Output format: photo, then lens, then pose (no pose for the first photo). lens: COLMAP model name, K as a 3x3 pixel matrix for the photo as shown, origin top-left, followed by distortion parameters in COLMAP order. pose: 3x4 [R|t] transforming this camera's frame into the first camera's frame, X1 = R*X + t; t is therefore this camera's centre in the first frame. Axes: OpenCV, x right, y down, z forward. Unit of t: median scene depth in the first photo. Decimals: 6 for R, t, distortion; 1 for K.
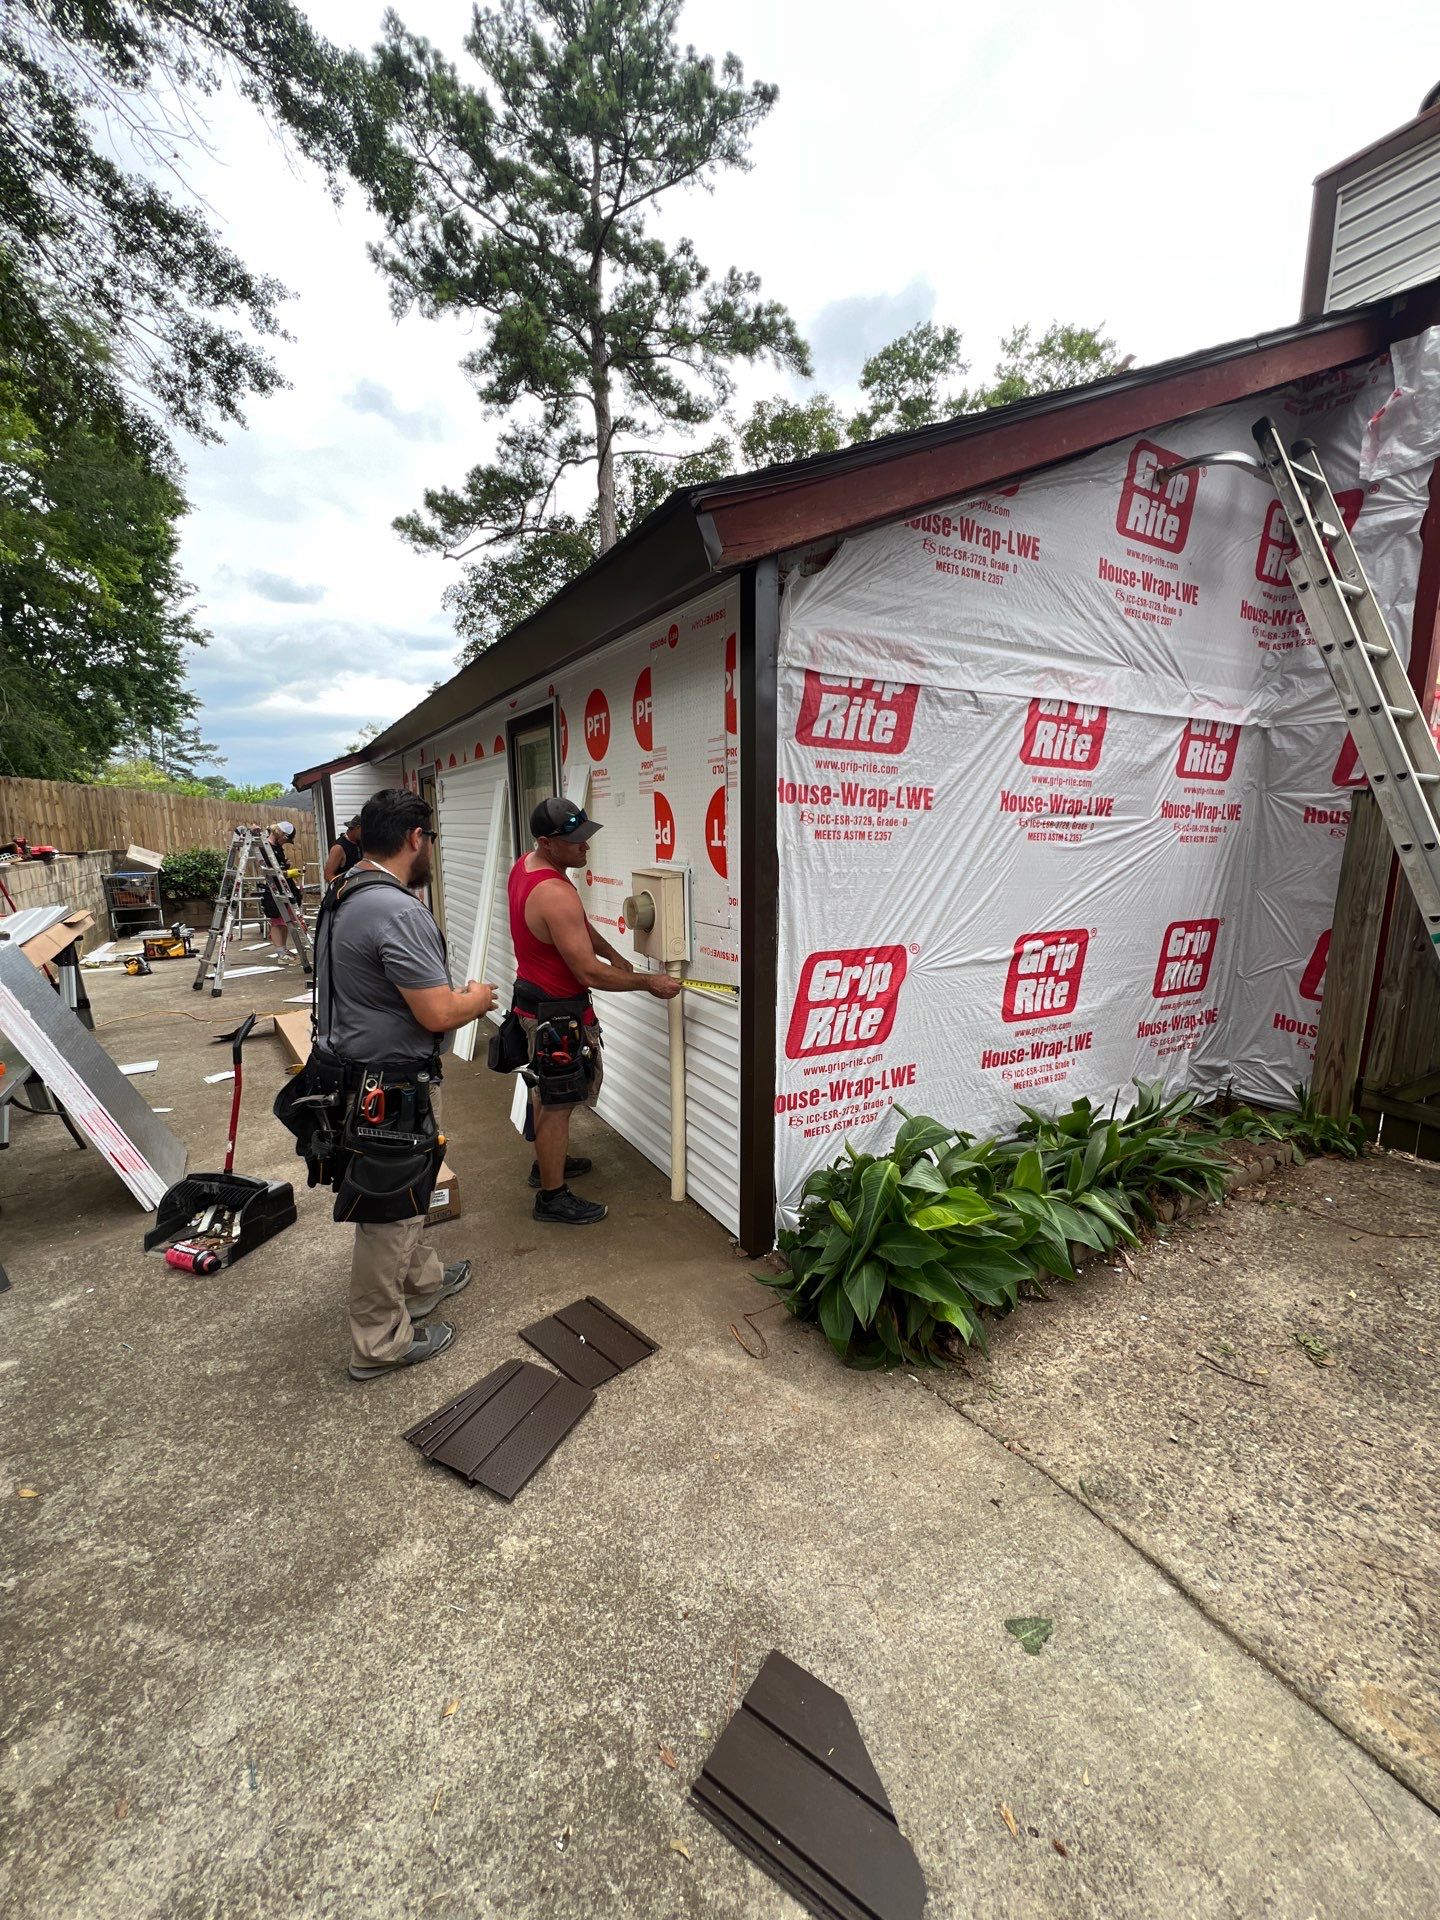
lens RADIAL K [[762.2, 0, 724.3], [0, 762.2, 957.4], [0, 0, 1]] dist [-0.000360, 0.000903]
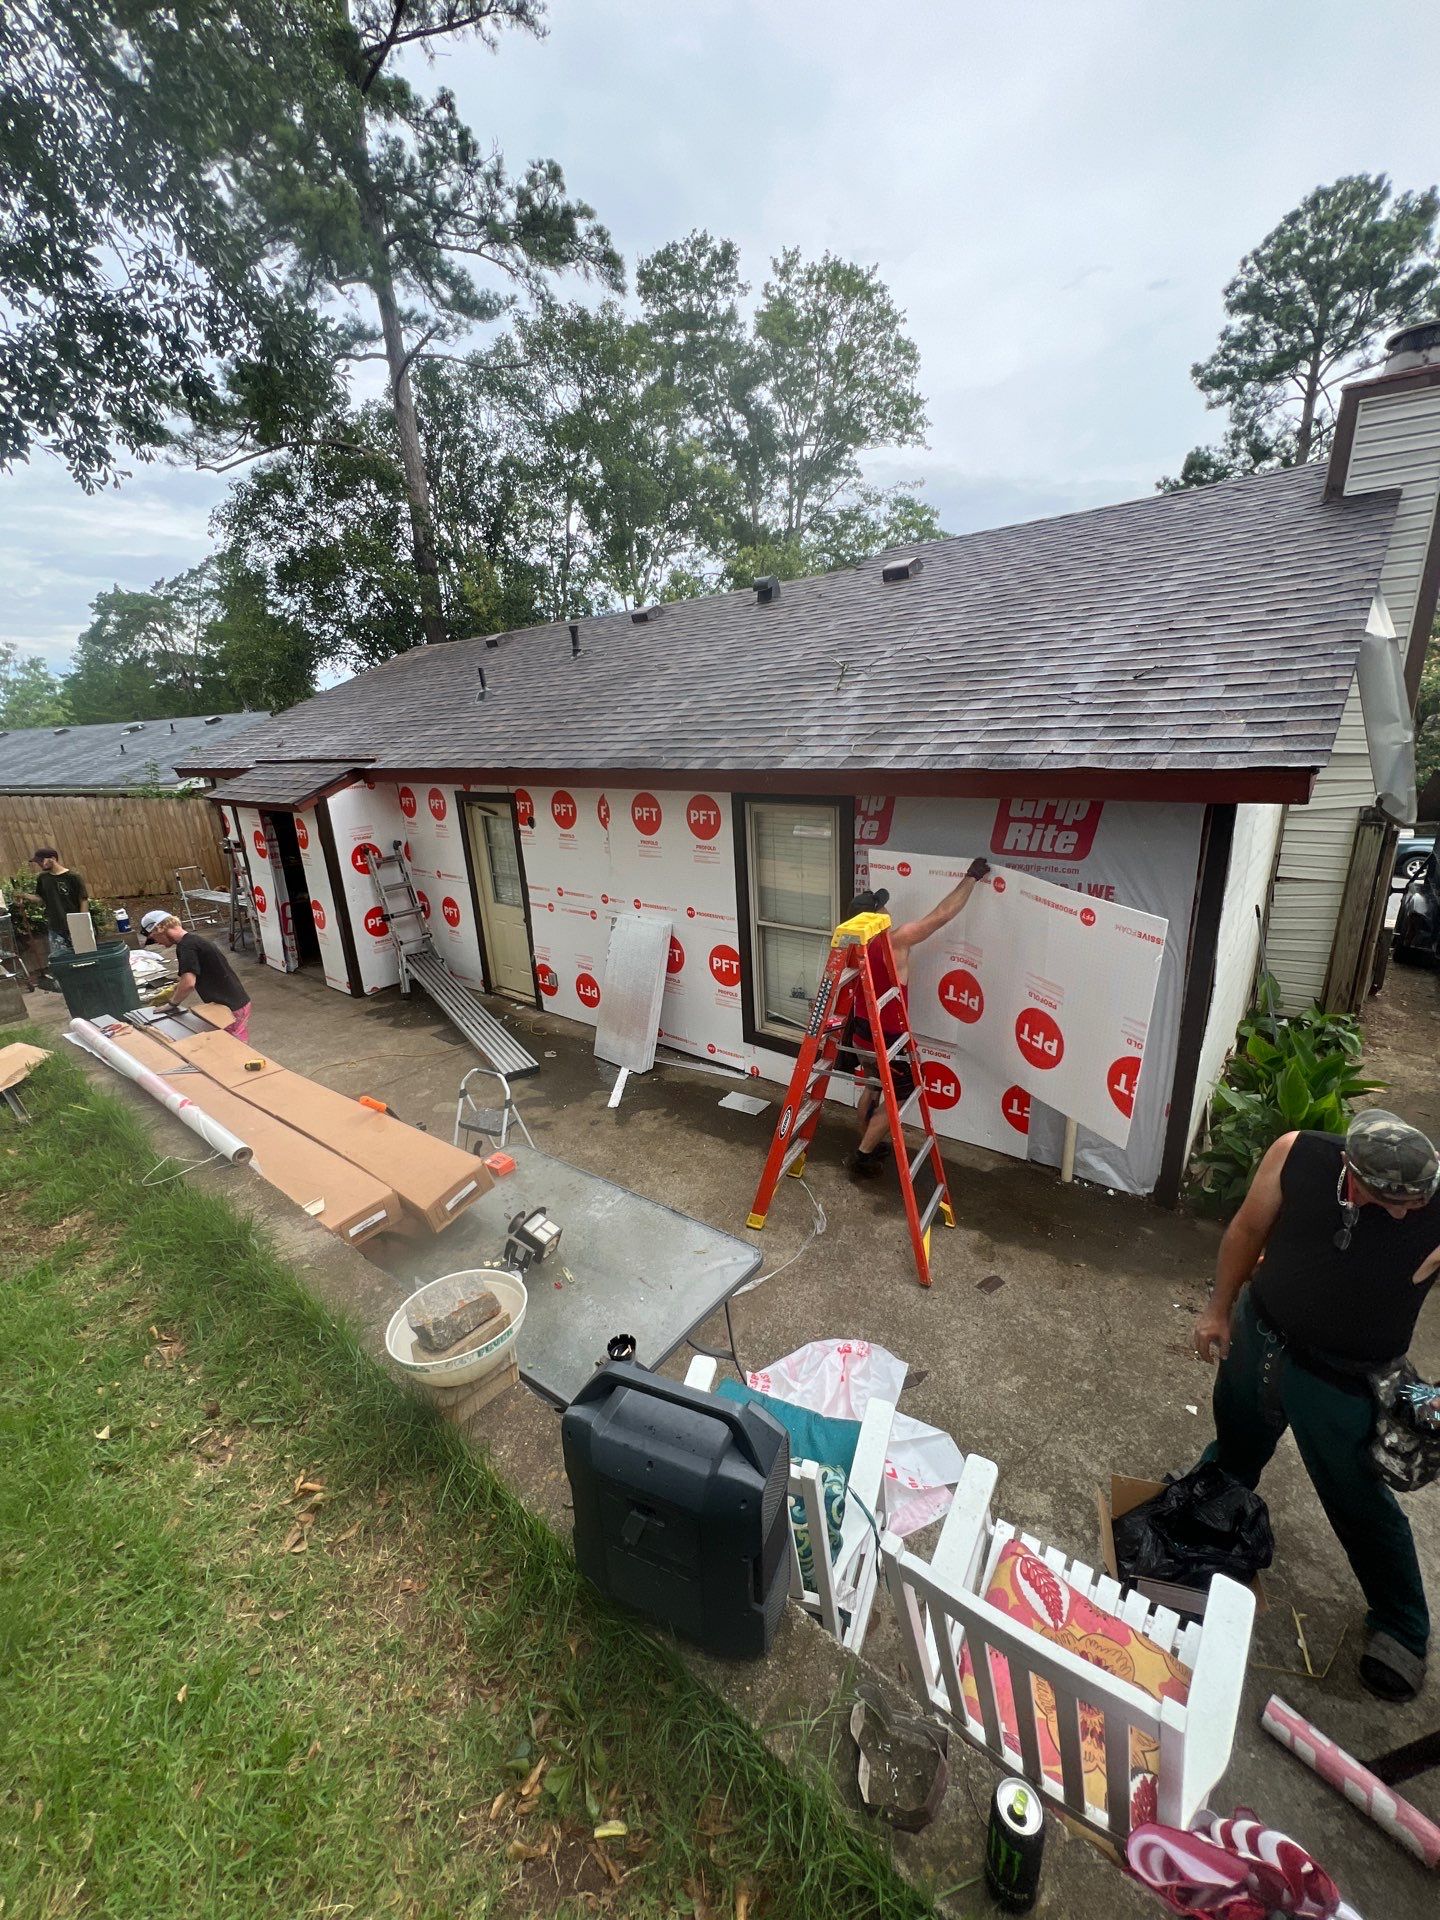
lens RADIAL K [[765.0, 0, 722.7], [0, 765.0, 961.0], [0, 0, 1]] dist [-0.001687, 0.000127]
pose [[0.938752, -0.141045, 0.314405, -0.372592], [0.102622, 0.985426, 0.135662, -0.118872], [-0.328957, -0.095088, 0.939545, -0.022667]]
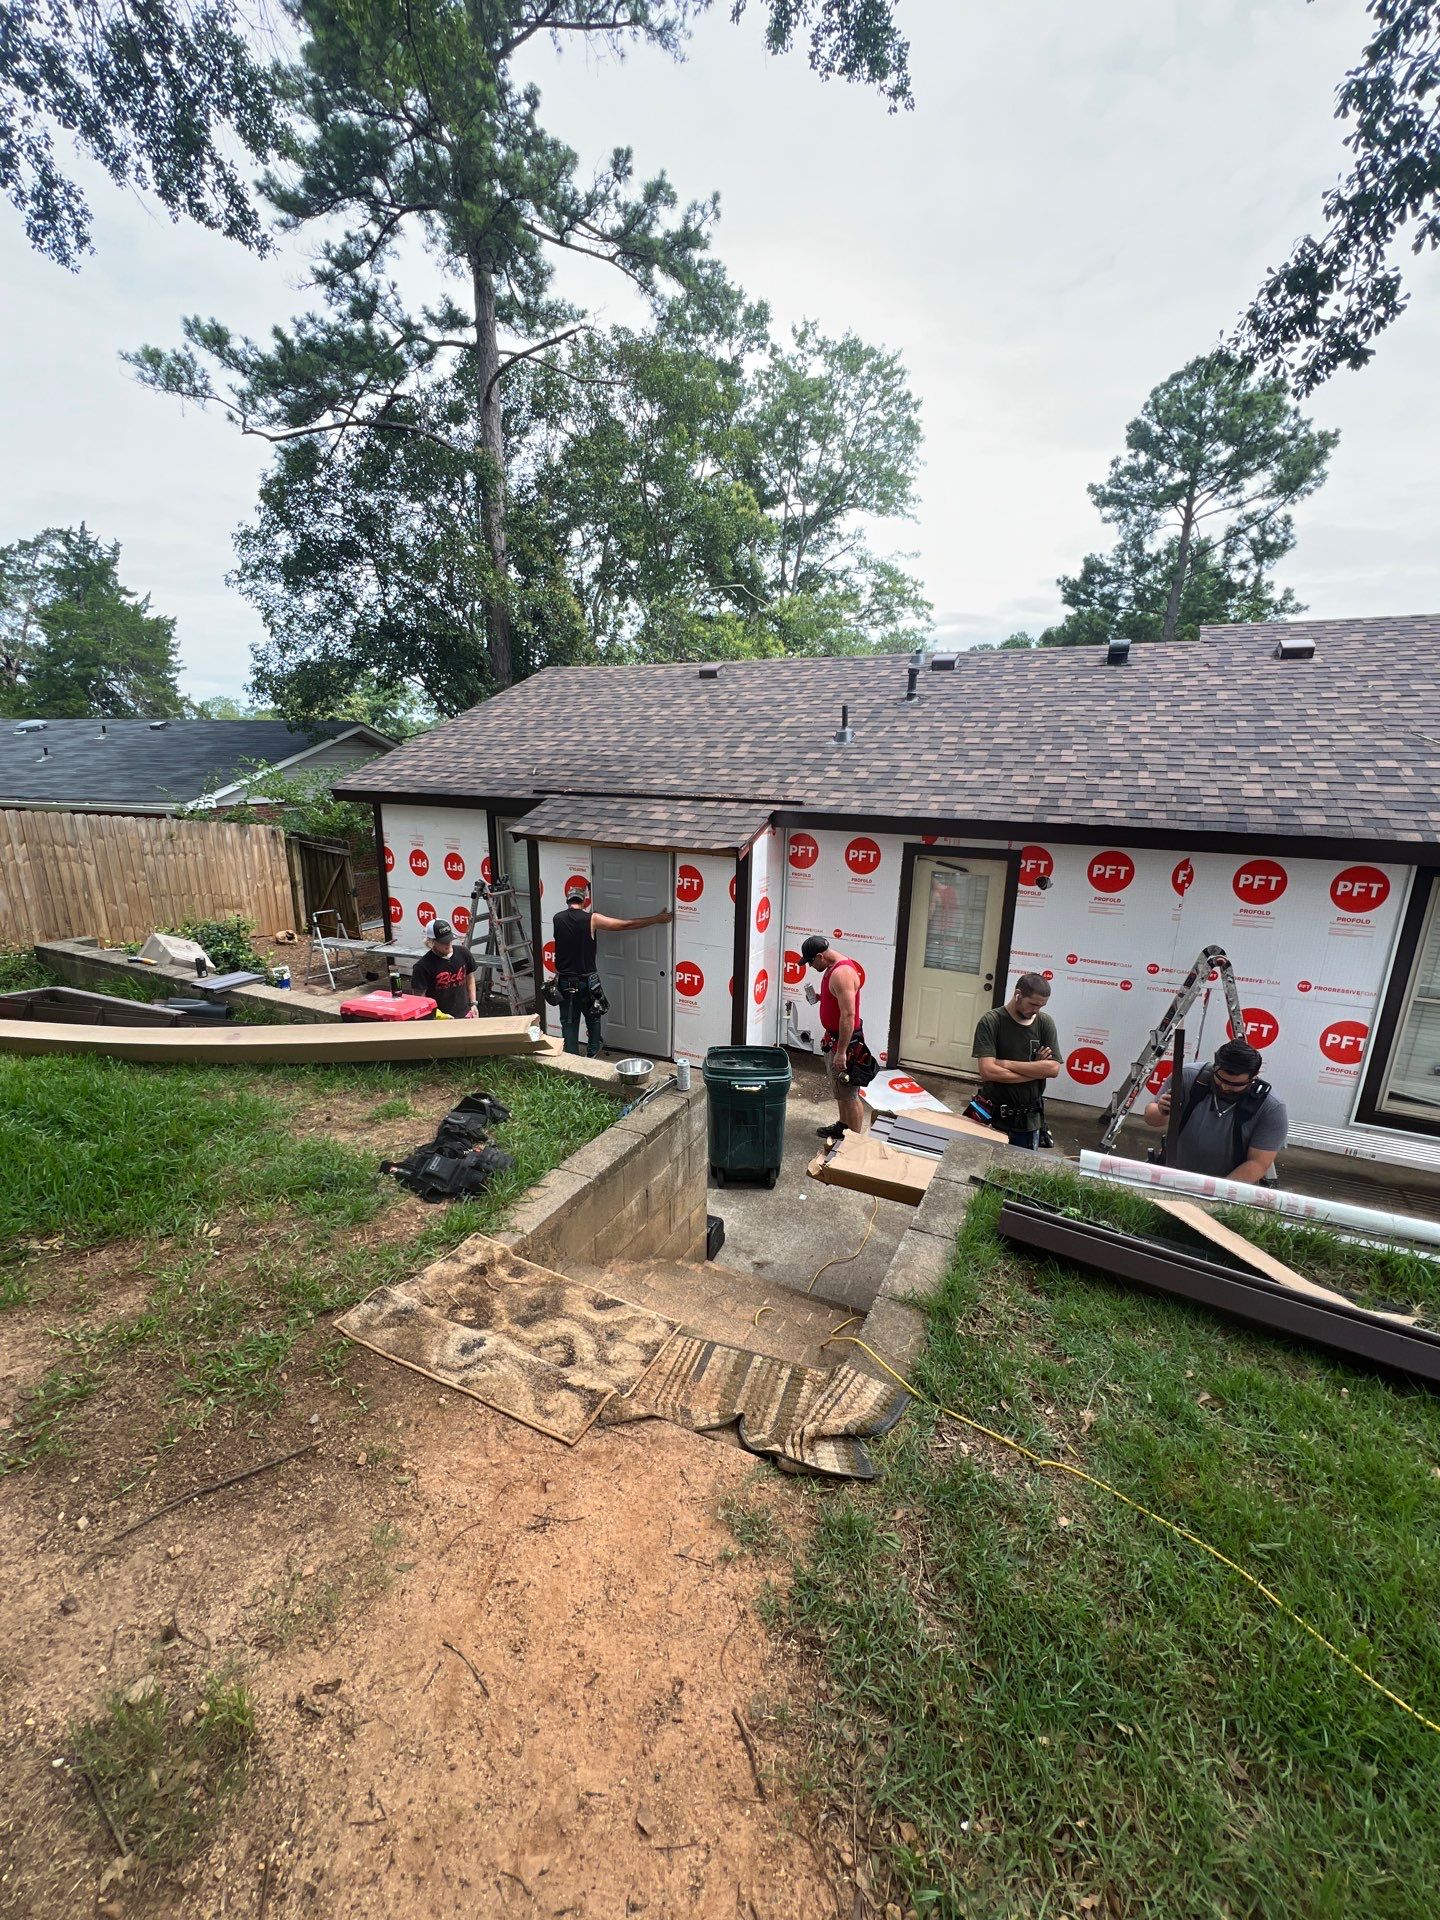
lens RADIAL K [[765.0, 0, 722.7], [0, 765.0, 961.0], [0, 0, 1]] dist [-0.001687, 0.000127]
pose [[0.838219, -0.121706, 0.531580, -0.949403], [0.076095, 0.991345, 0.106979, -0.202423], [-0.539999, -0.049221, 0.840225, 0.365421]]
